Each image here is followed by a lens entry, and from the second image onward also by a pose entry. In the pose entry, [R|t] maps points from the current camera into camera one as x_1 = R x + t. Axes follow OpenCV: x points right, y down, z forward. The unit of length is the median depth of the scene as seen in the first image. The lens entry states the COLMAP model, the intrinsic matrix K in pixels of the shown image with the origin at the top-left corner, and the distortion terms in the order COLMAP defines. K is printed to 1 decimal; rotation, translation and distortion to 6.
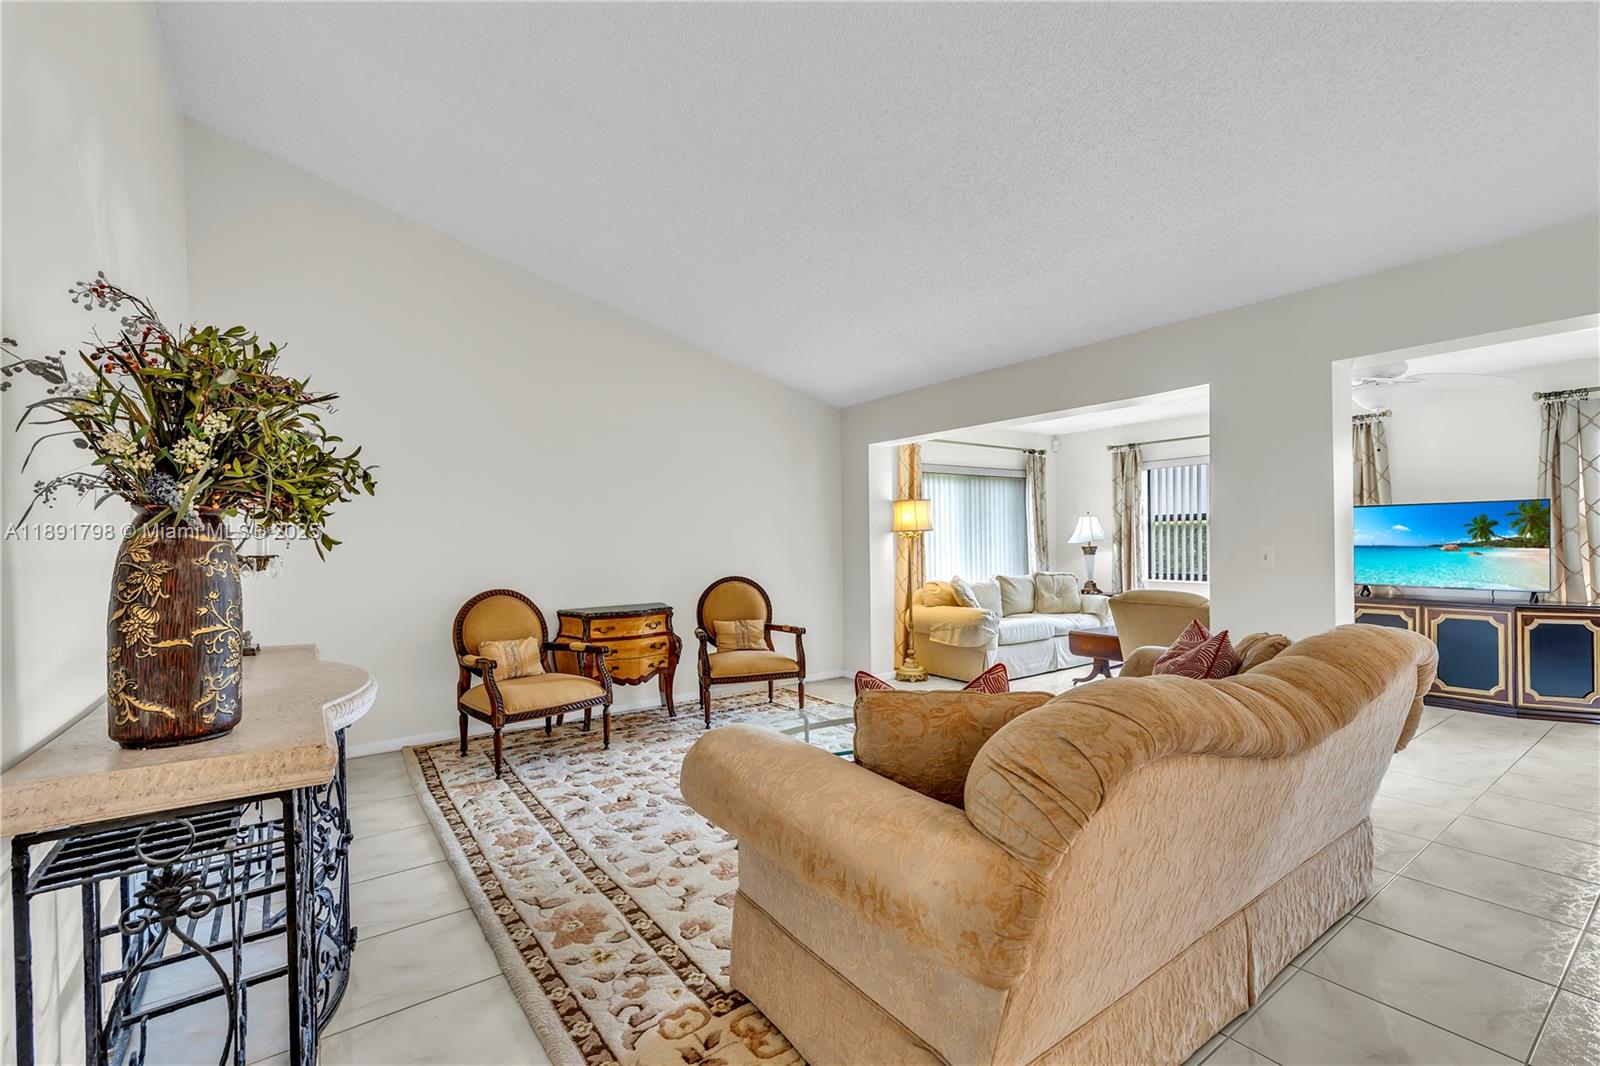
lens RADIAL K [[697.6, 0, 809.4], [0, 697.6, 538.8], [0, 0, 1]] dist [-0.000929, 0.000058]
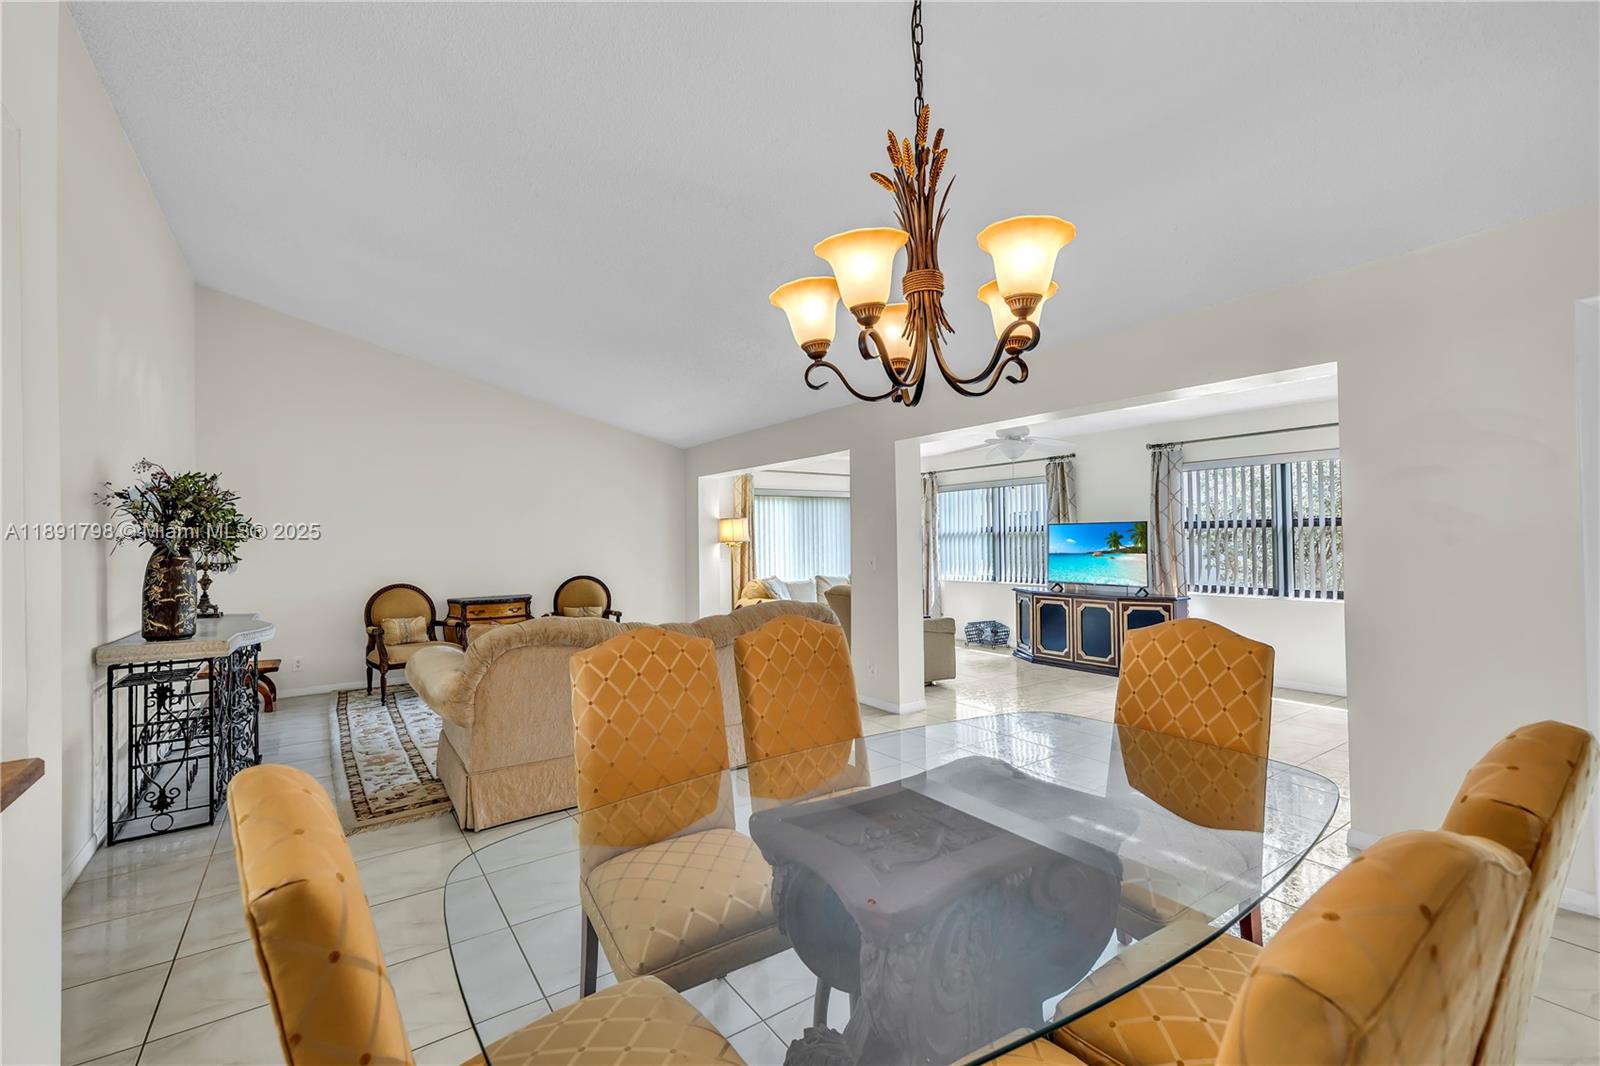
lens RADIAL K [[695.7, 0, 808.9], [0, 695.7, 520.0], [0, 0, 1]] dist [0.001704, -0.000124]
pose [[0.999820, 0.000414, -0.018973, 0.462168], [-0.000923, 0.999639, -0.026858, -0.023832], [0.018955, 0.026871, 0.999459, -0.471412]]
